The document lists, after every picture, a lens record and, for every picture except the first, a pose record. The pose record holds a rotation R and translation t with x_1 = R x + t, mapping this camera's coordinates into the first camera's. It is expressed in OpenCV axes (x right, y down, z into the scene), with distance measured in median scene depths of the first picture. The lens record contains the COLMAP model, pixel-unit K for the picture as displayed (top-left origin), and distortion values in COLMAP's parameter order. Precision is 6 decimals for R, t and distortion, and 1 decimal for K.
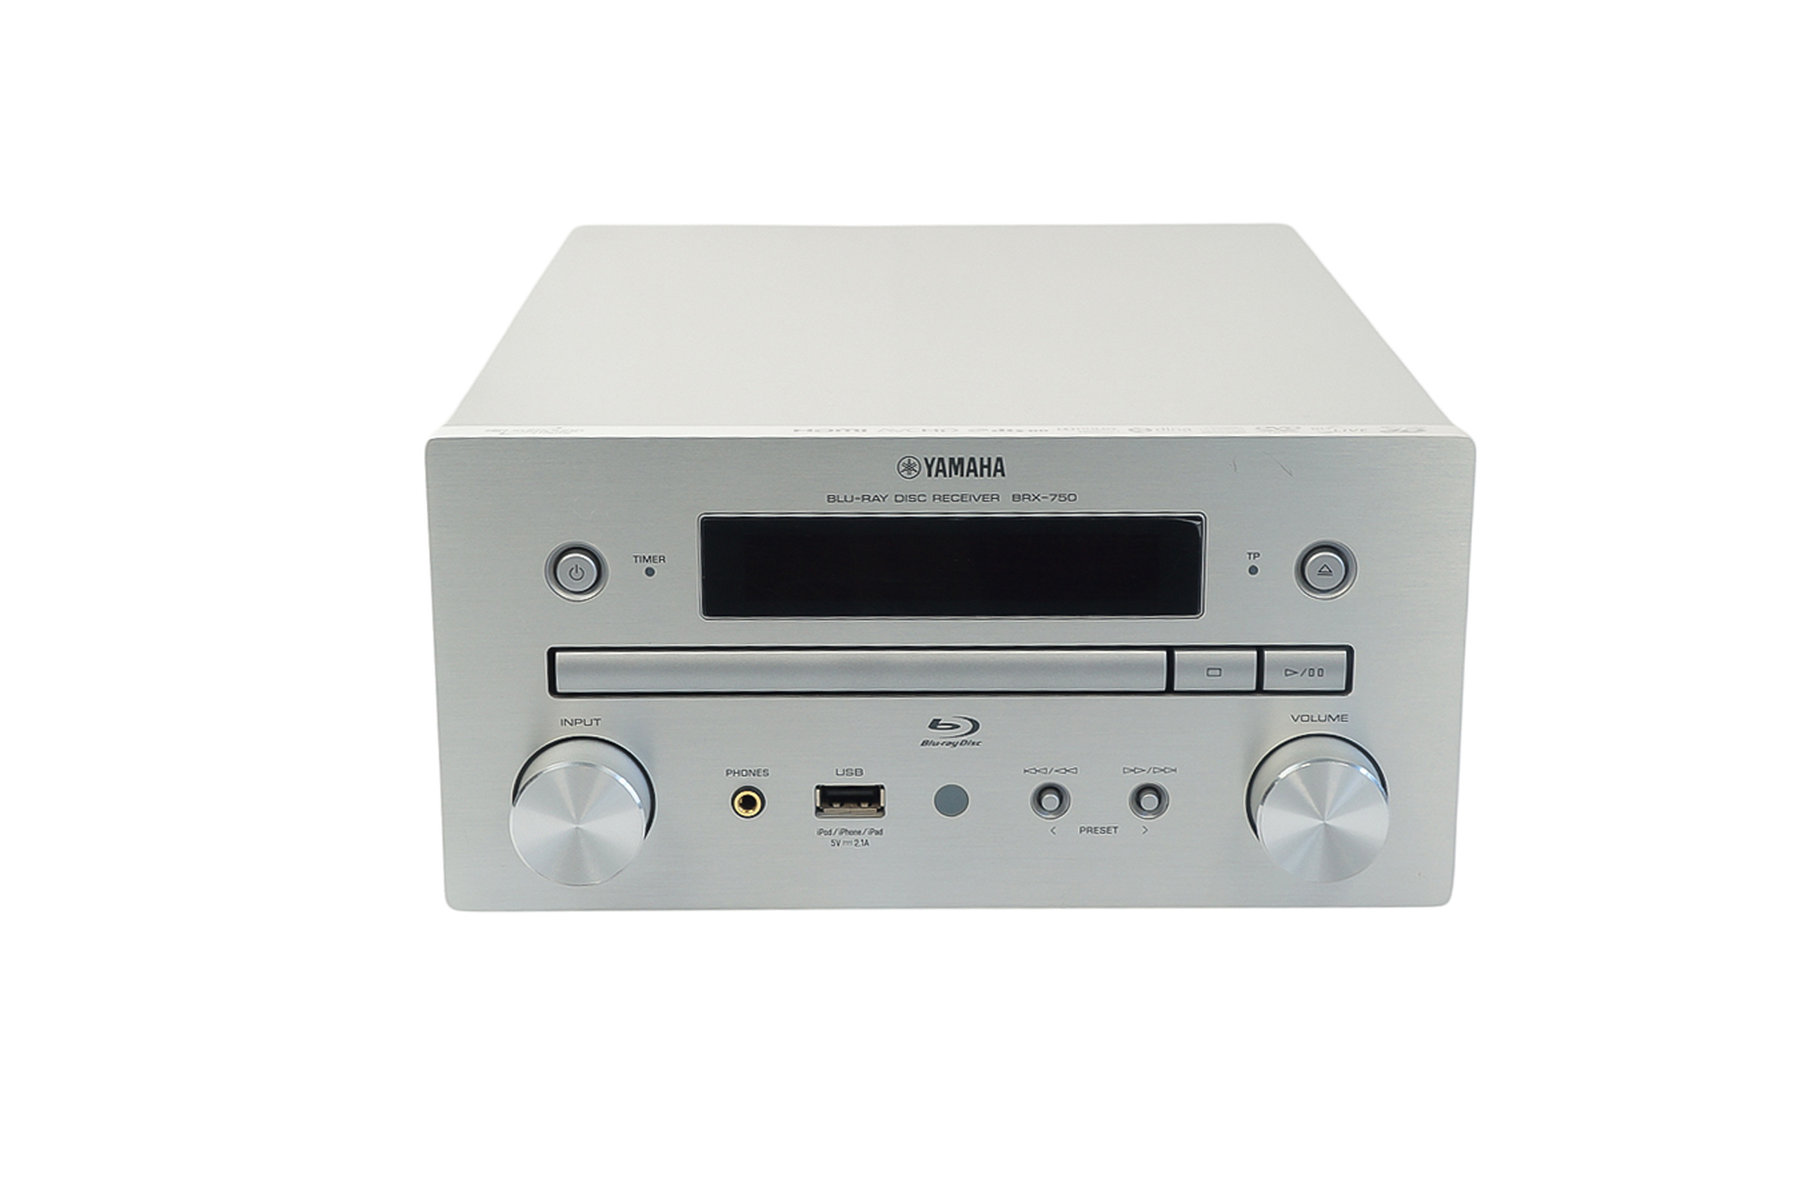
lens RADIAL K [[2785.9, 0, 893.0], [0, 2785.9, 602.5], [0, 0, 1]] dist [0.083161, 0.000000]
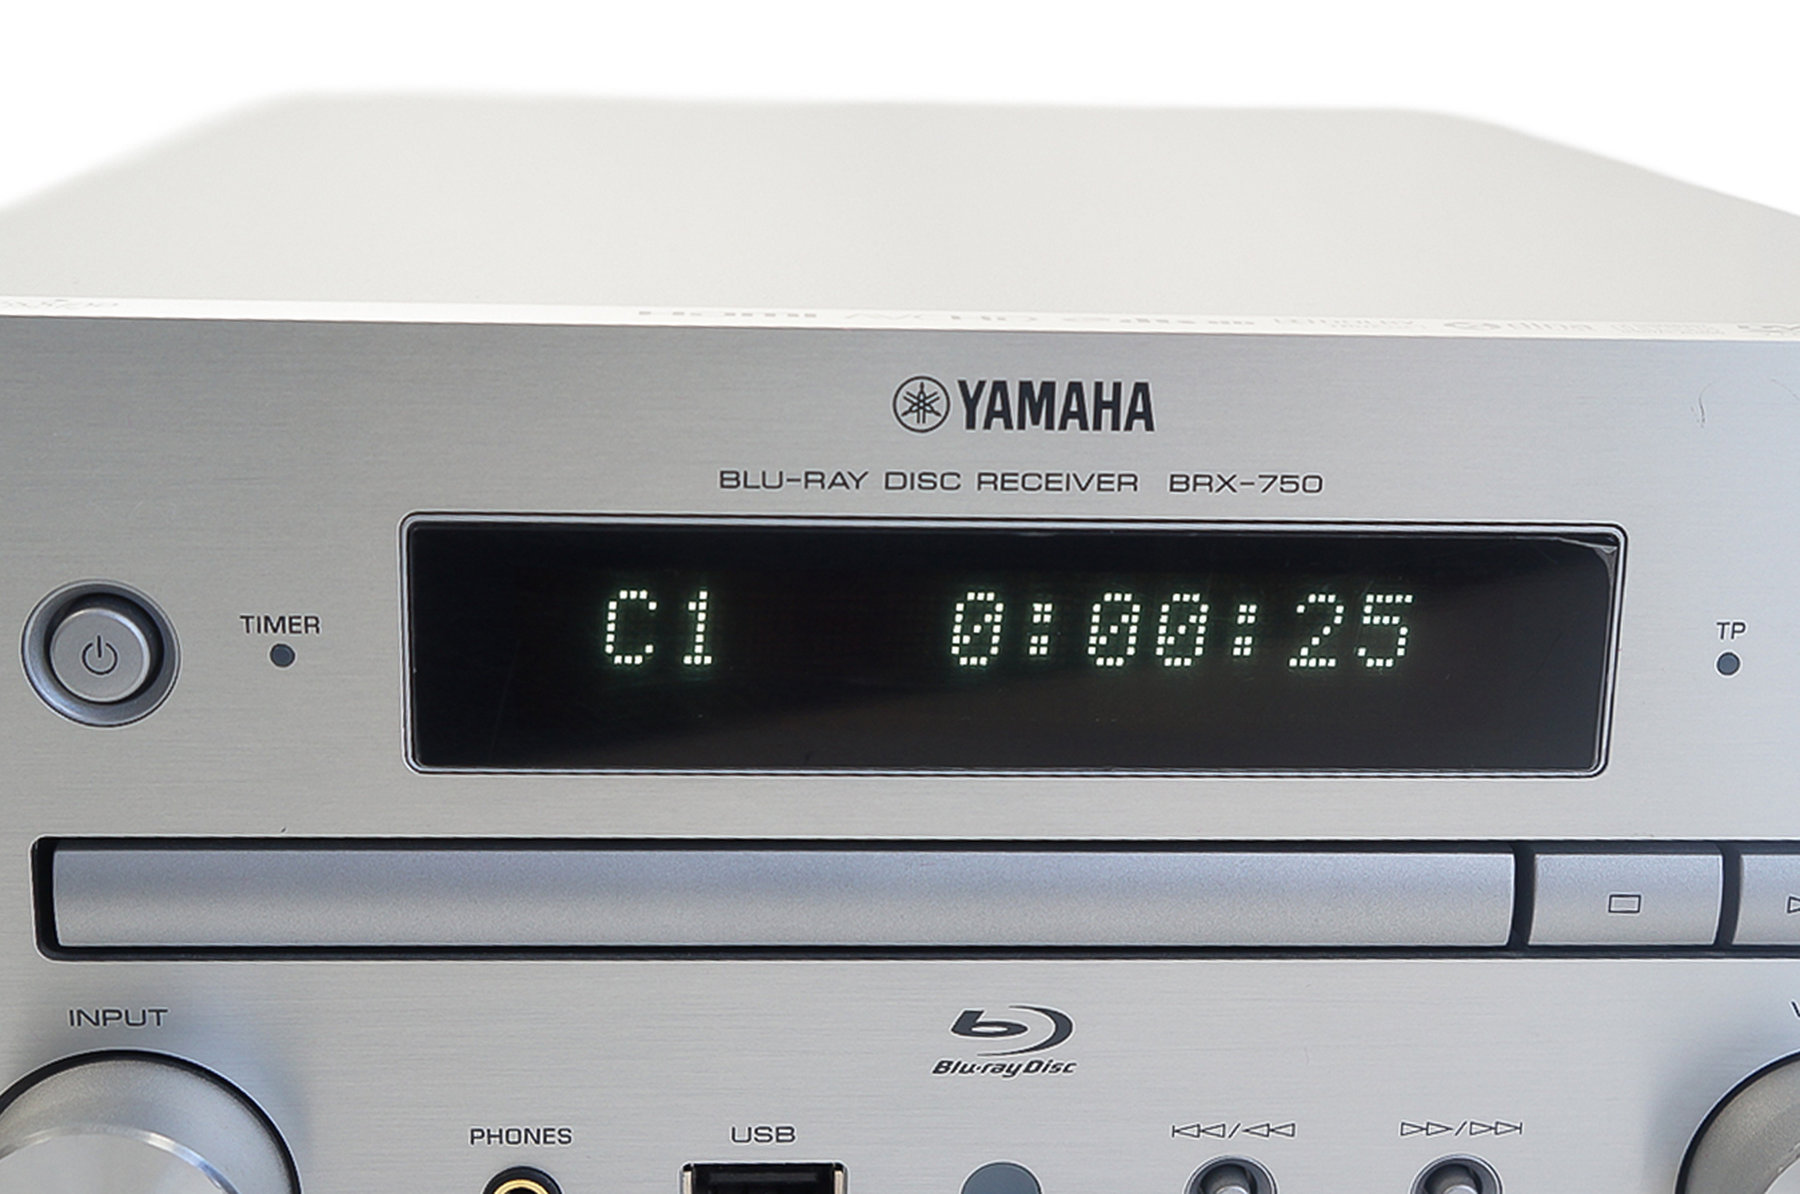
lens RADIAL K [[2502.8, 0, 929.1], [0, 2502.8, 570.2], [0, 0, 1]] dist [-0.011711, 0.000000]
pose [[0.998083, 0.011004, 0.060911, -0.014959], [-0.007000, 0.997824, -0.065563, -0.000149], [-0.061500, 0.065011, 0.995988, 0.628792]]
